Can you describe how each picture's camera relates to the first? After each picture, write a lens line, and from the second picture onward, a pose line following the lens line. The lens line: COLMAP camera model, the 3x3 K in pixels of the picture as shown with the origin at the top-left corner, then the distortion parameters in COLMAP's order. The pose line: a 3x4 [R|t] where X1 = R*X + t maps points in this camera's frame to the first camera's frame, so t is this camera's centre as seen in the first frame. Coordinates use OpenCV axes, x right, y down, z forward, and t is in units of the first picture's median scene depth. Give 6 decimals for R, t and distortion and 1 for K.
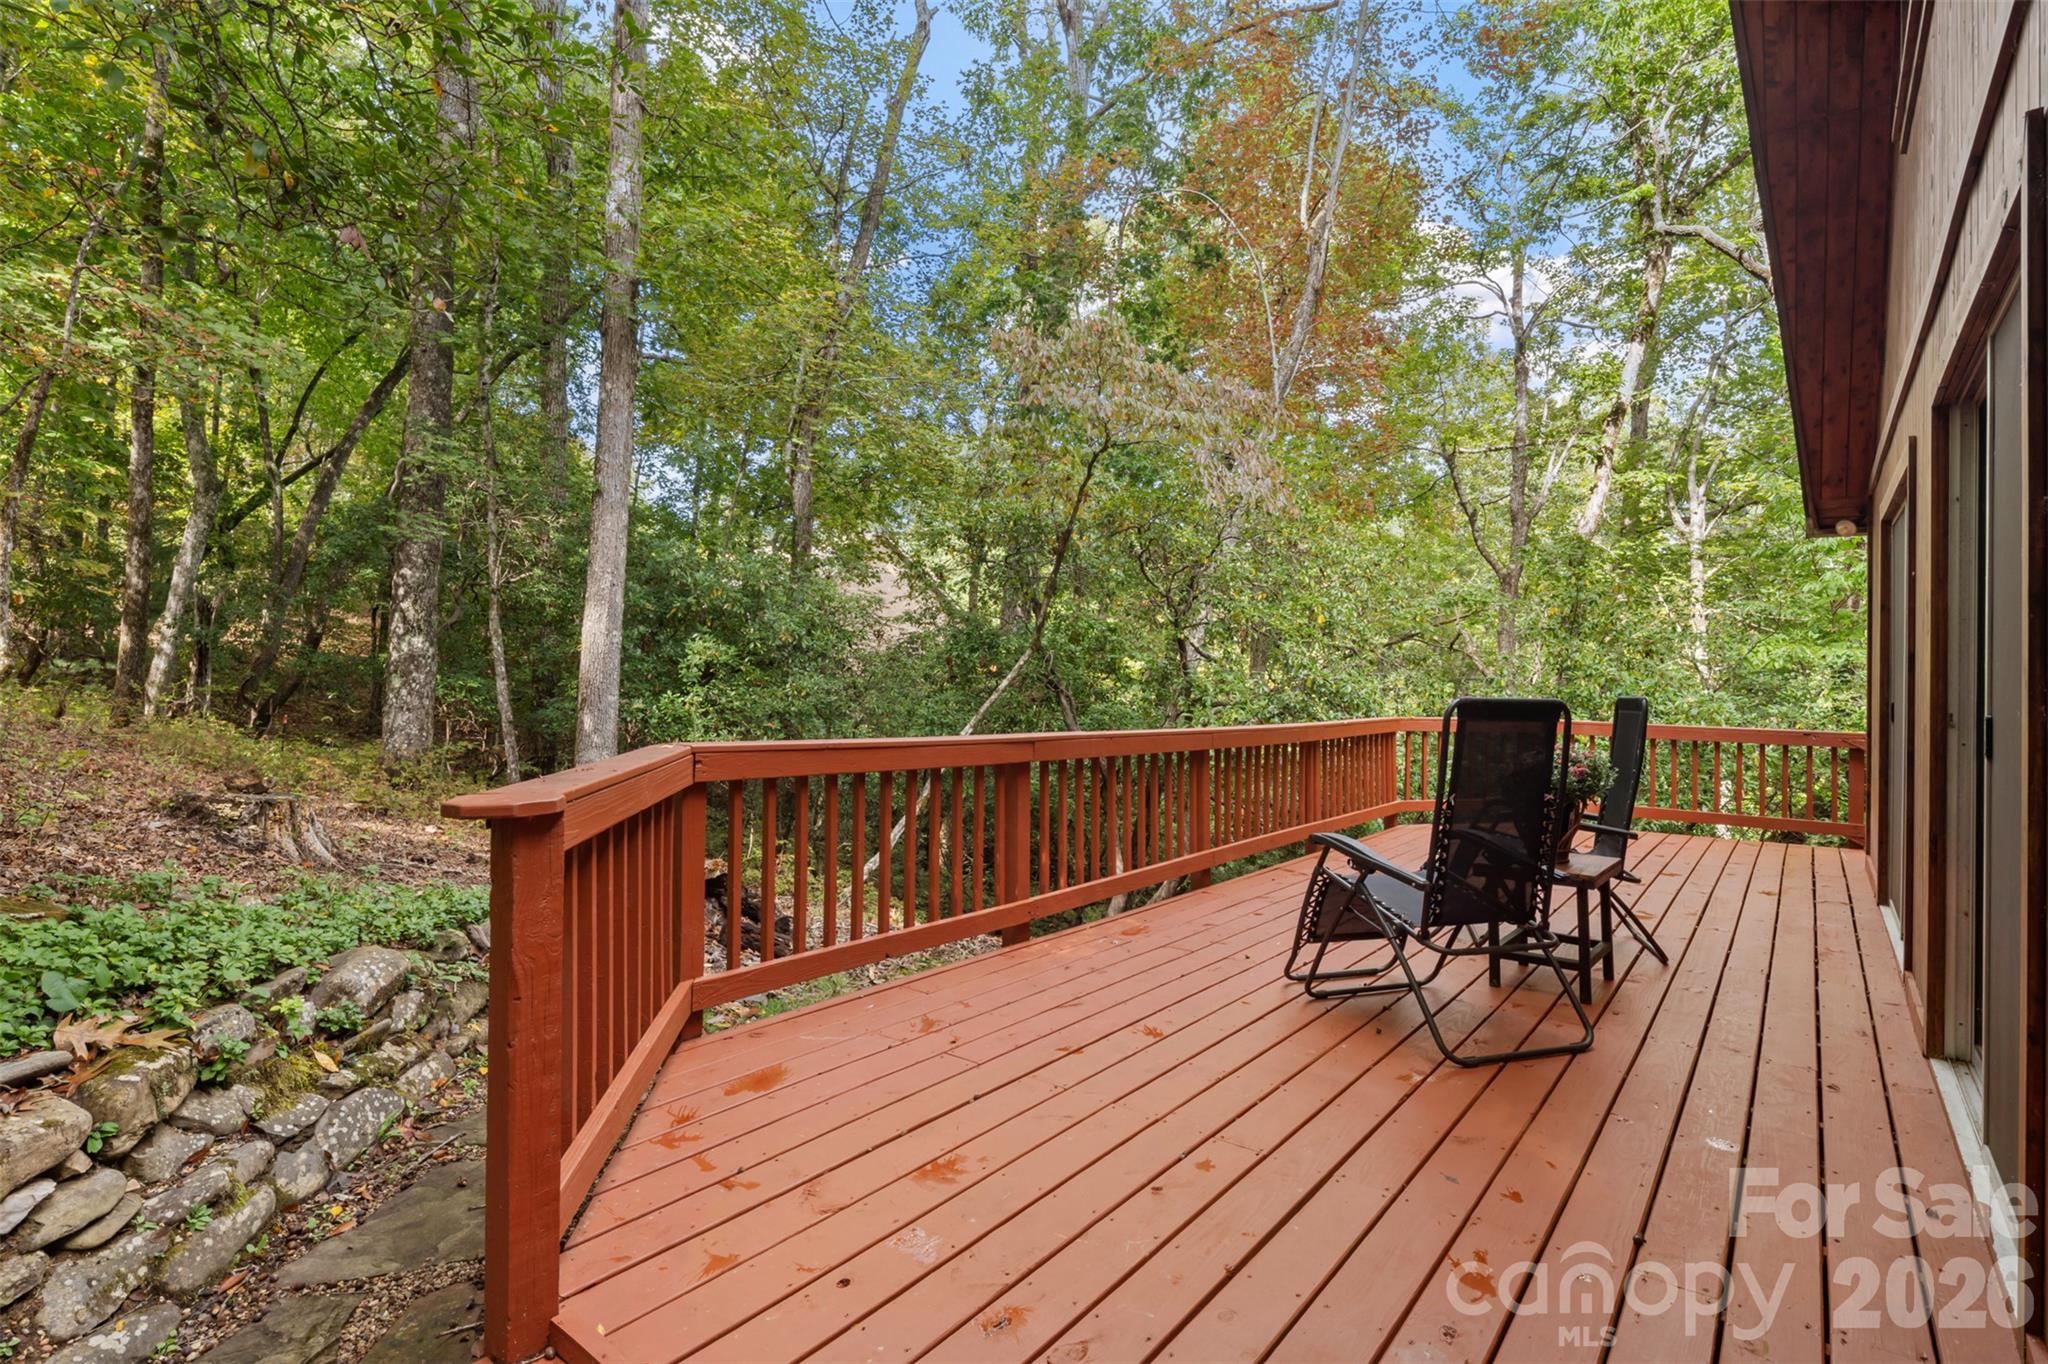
lens RADIAL K [[997.3, 0, 1031.0], [0, 997.3, 663.3], [0, 0, 1]] dist [0.006460, -0.006063]
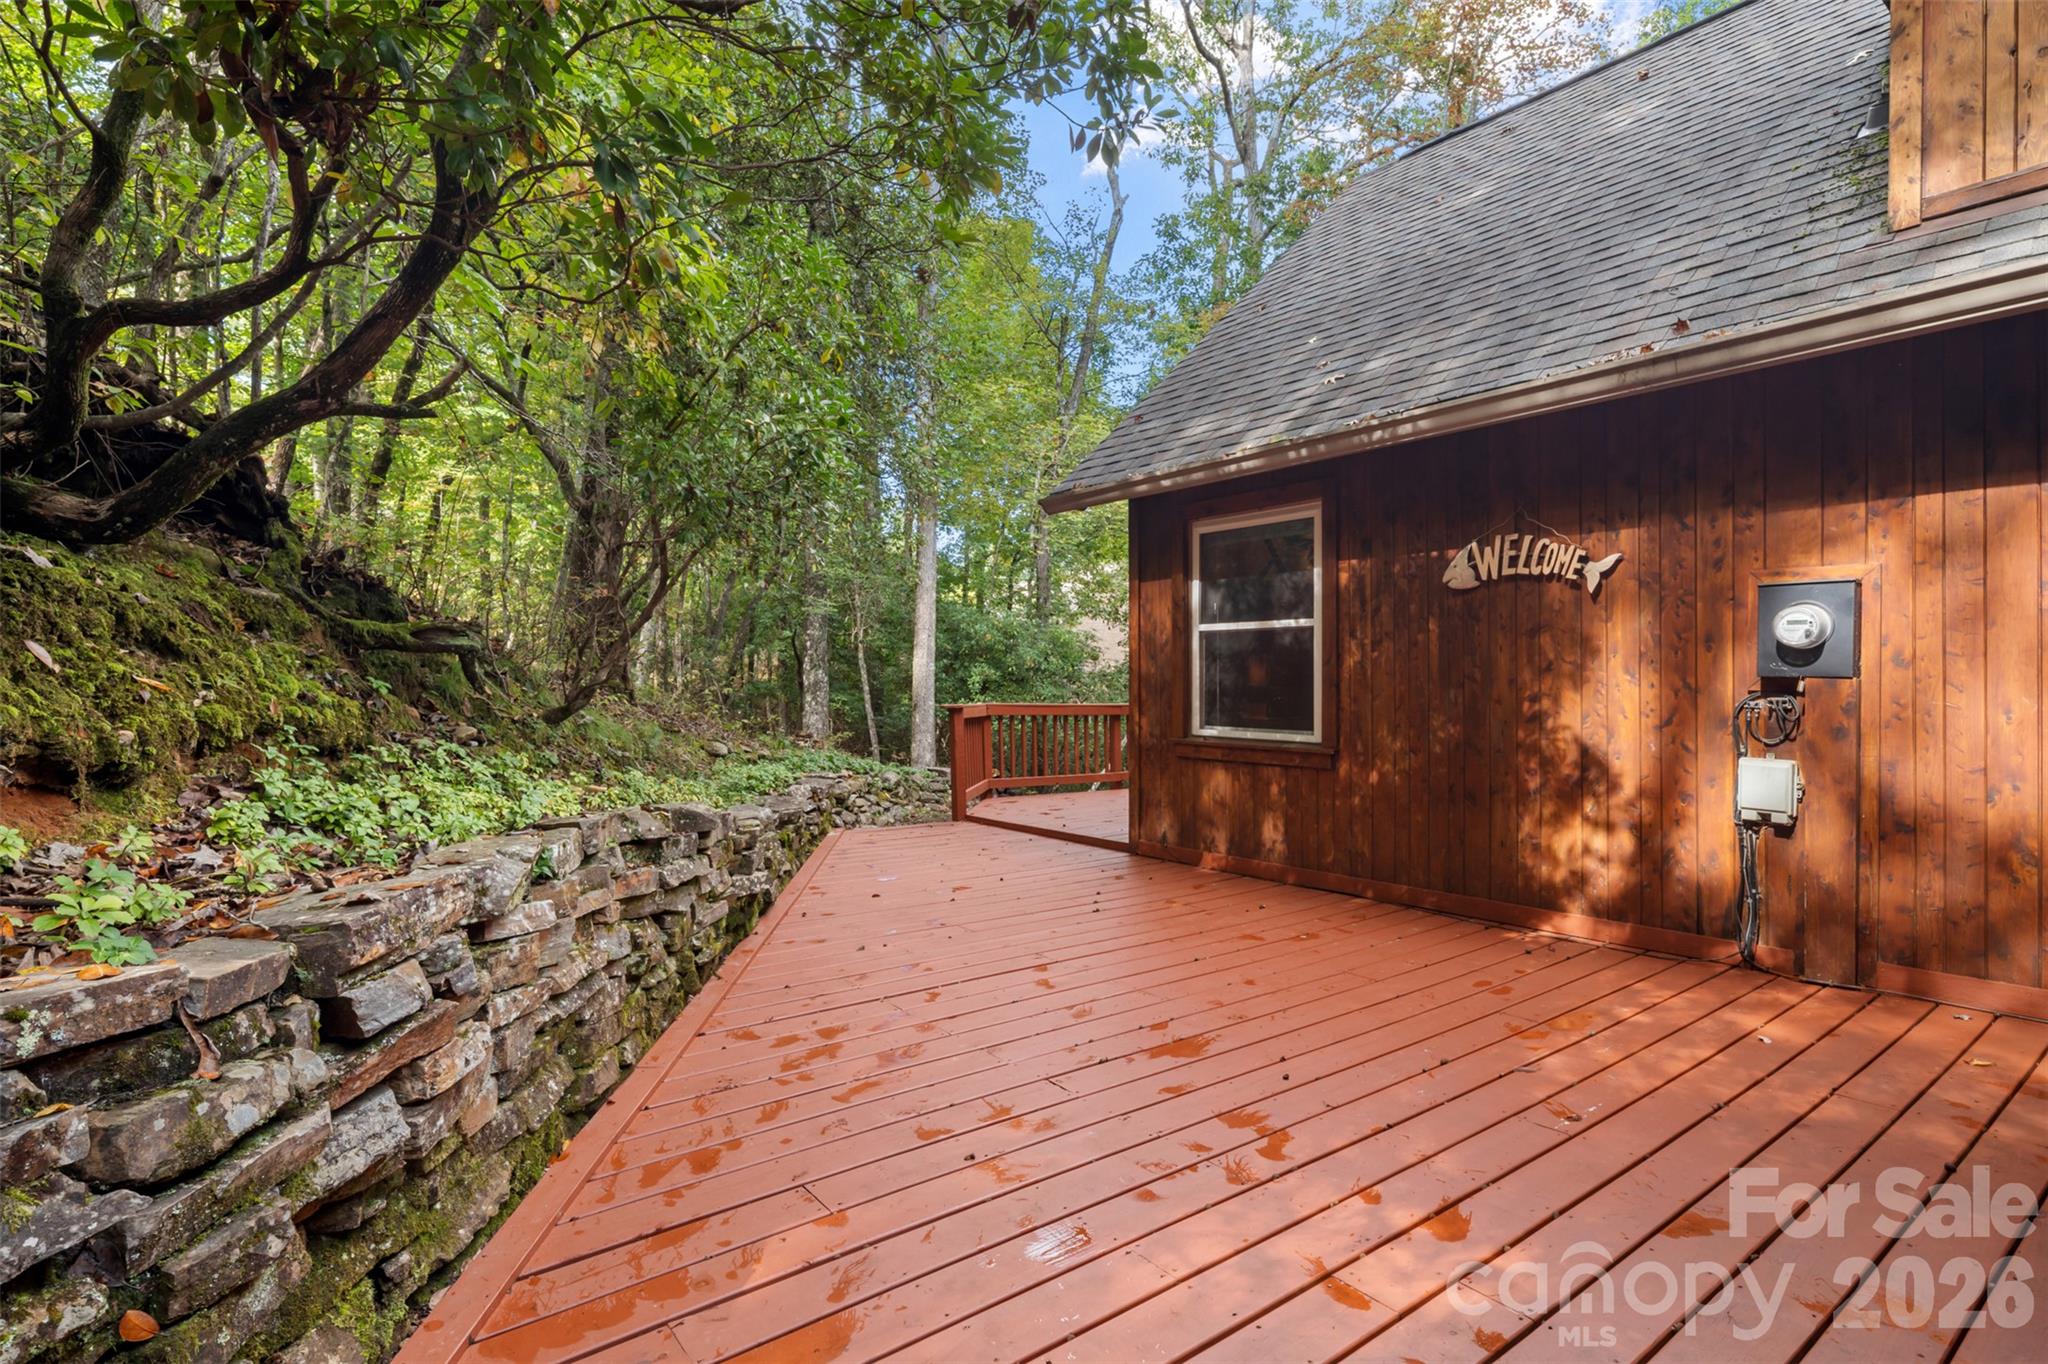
lens RADIAL K [[997.3, 0, 1030.4], [0, 997.3, 681.3], [0, 0, 1]] dist [0.006460, -0.006063]
pose [[0.966153, -0.030451, -0.256166, 0.161416], [0.030531, 0.999527, -0.003667, 0.008658], [0.256157, -0.004278, 0.966626, -0.538712]]
